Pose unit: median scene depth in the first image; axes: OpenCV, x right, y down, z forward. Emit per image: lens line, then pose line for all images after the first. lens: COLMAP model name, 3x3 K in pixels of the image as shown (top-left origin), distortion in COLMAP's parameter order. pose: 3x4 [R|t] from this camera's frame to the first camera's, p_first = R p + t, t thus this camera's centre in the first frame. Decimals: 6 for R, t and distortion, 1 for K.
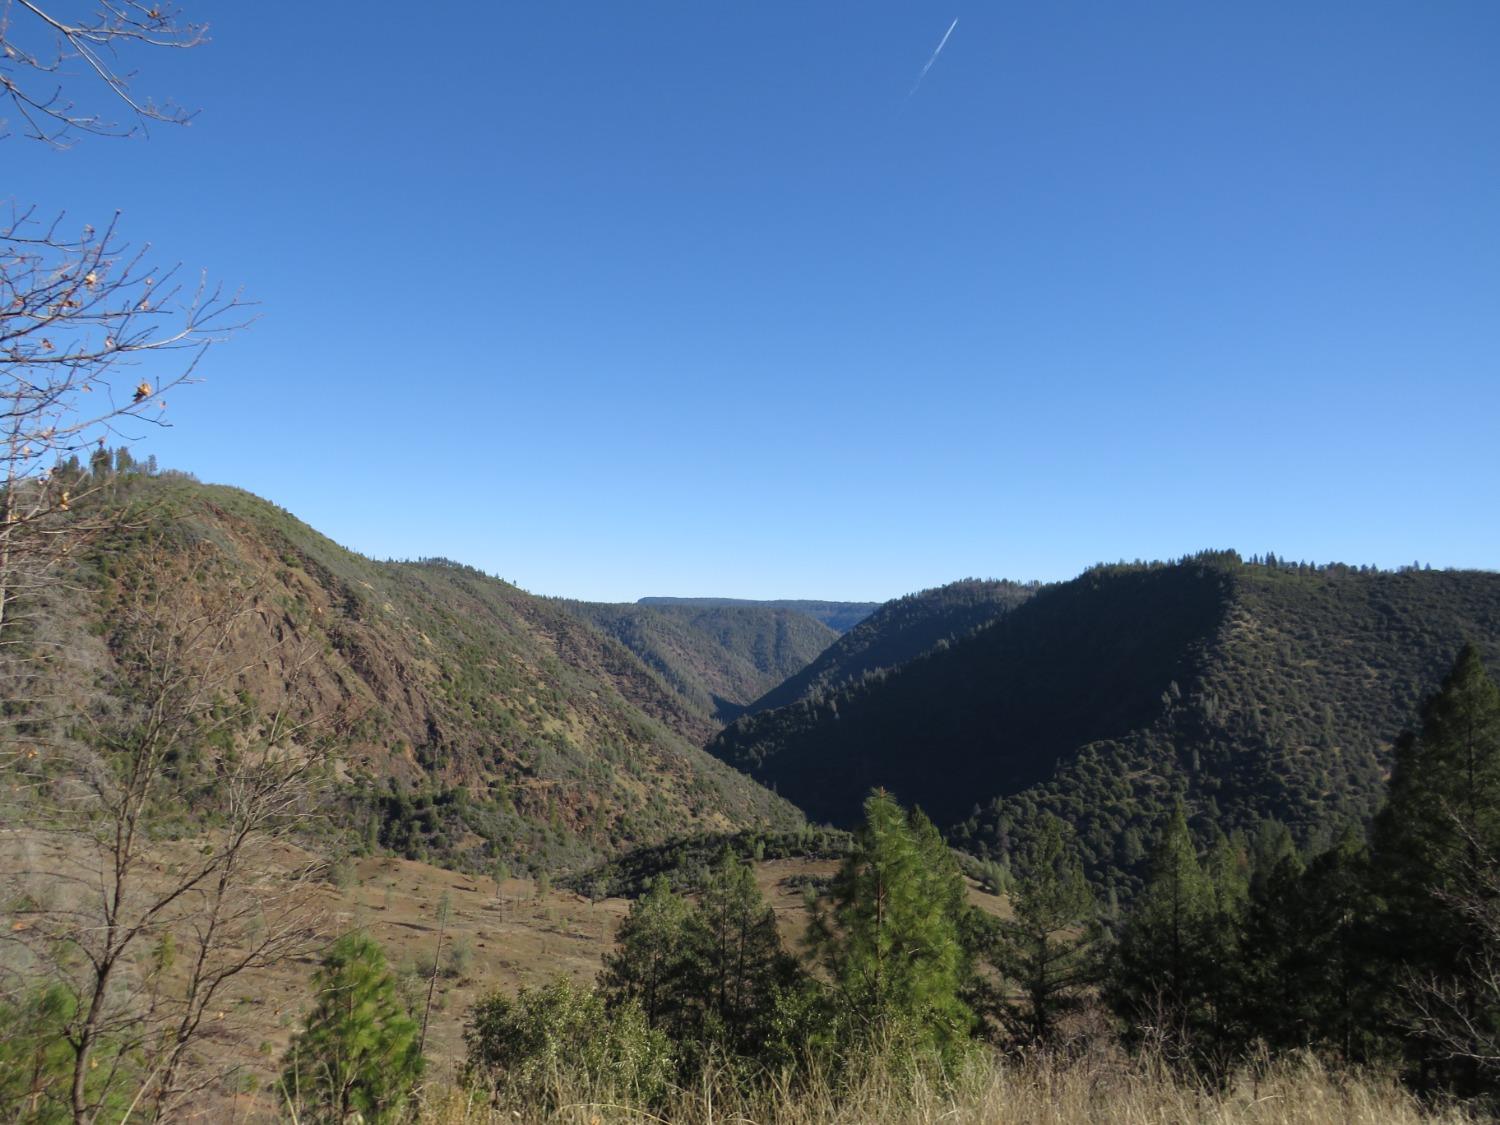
lens RADIAL K [[1063.7, 0, 746.5], [0, 1063.7, 555.7], [0, 0, 1]] dist [-0.019742, 0.004759]
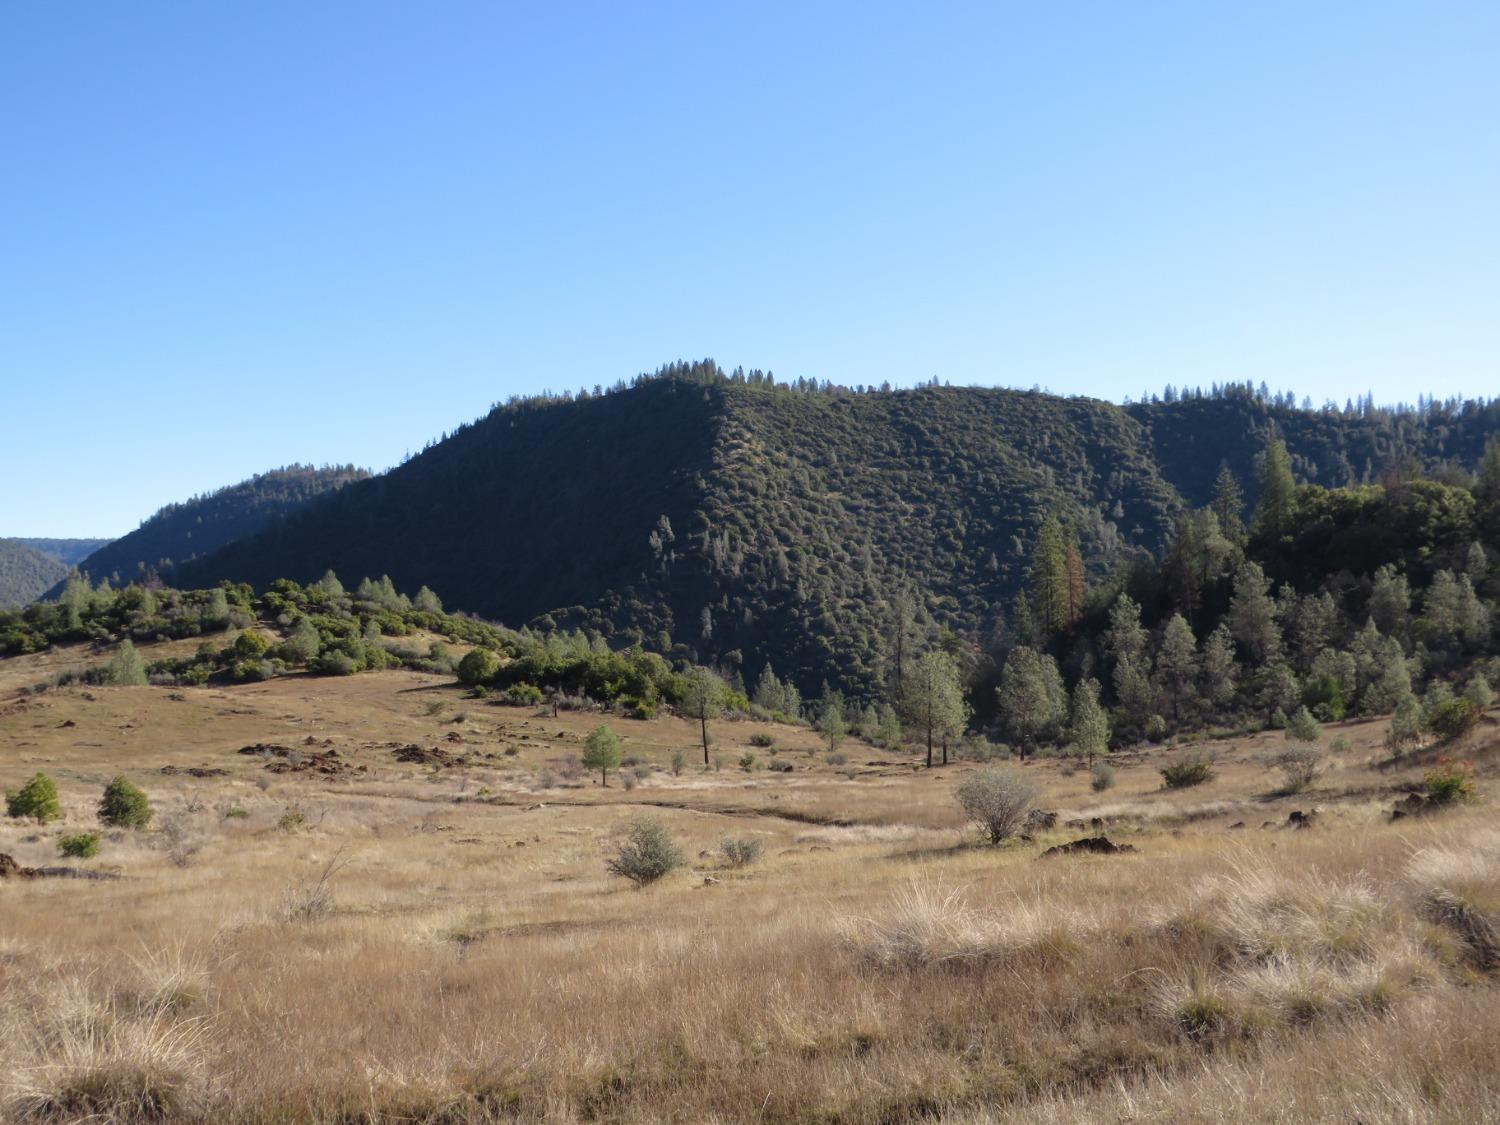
lens RADIAL K [[1443.5, 0, 750.0], [0, 1443.5, 562.5], [0, 0, 1]] dist [-0.048521, 0.003557]
pose [[0.862723, -0.020359, 0.505267, 0.000444], [-0.001976, 0.999046, 0.043630, 0.109678], [-0.505673, -0.038639, 0.861860, 0.212033]]
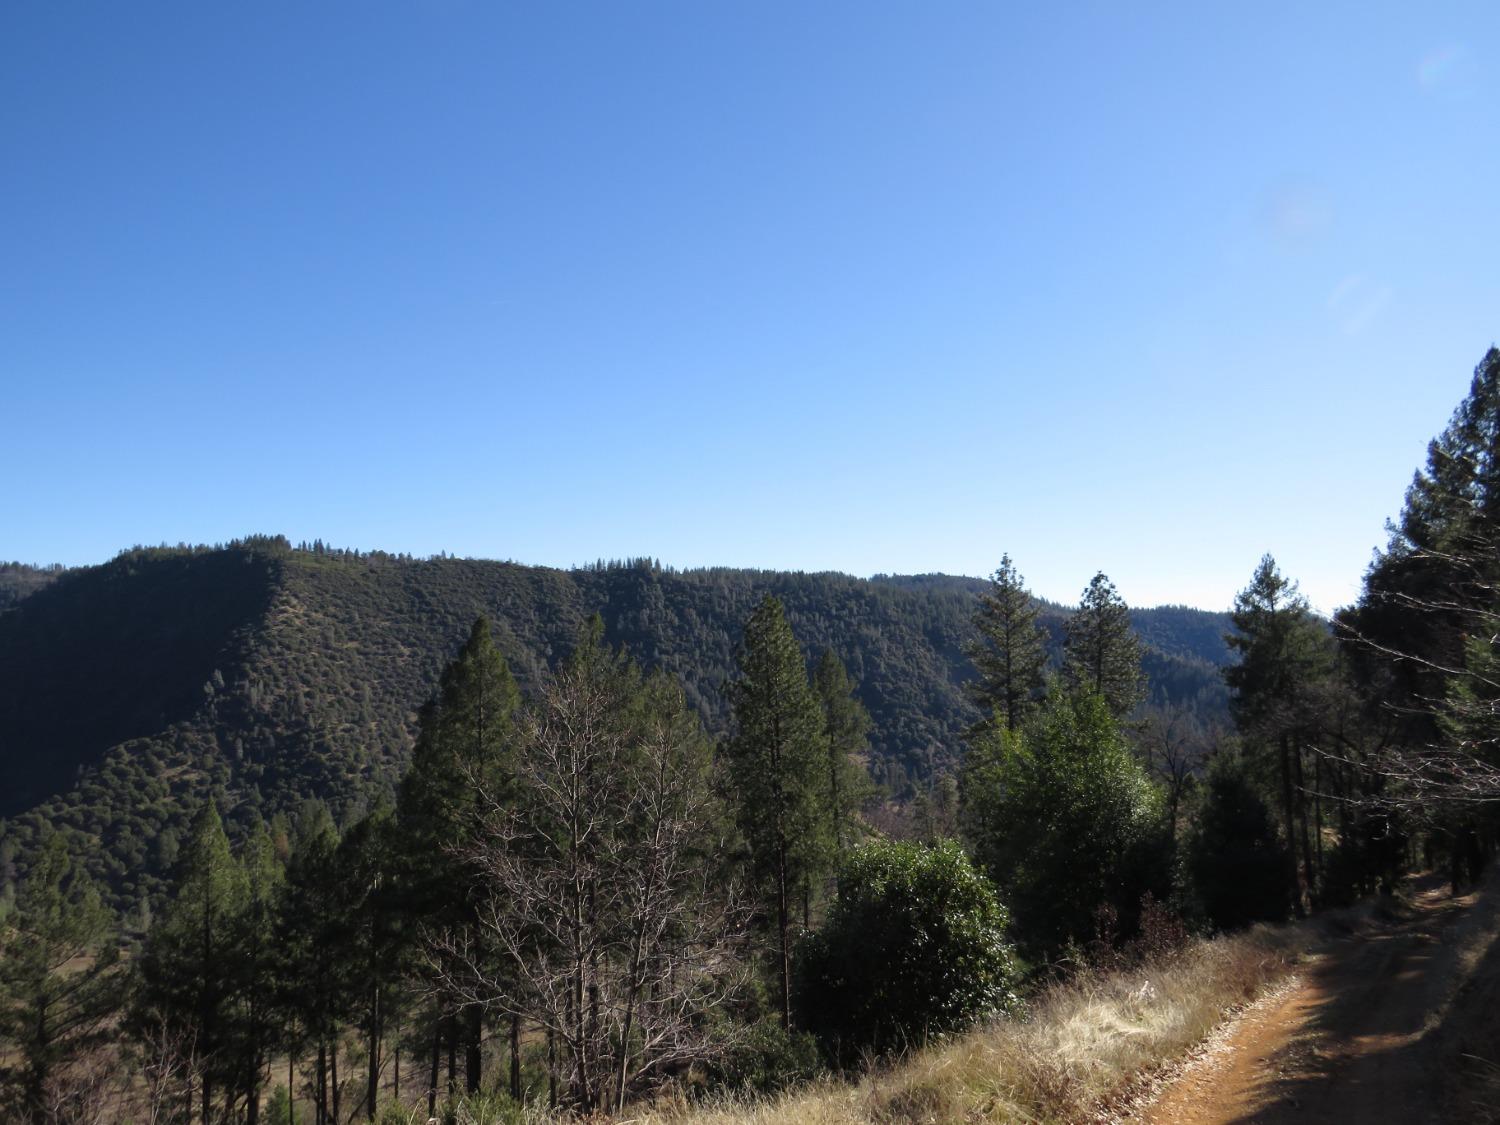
lens RADIAL K [[1063.7, 0, 746.5], [0, 1063.7, 555.7], [0, 0, 1]] dist [-0.019742, 0.004759]
pose [[0.664749, 0.017963, 0.746851, 0.002330], [-0.027639, 0.999618, 0.000559, 0.000895], [-0.746555, -0.021014, 0.664992, 0.003472]]
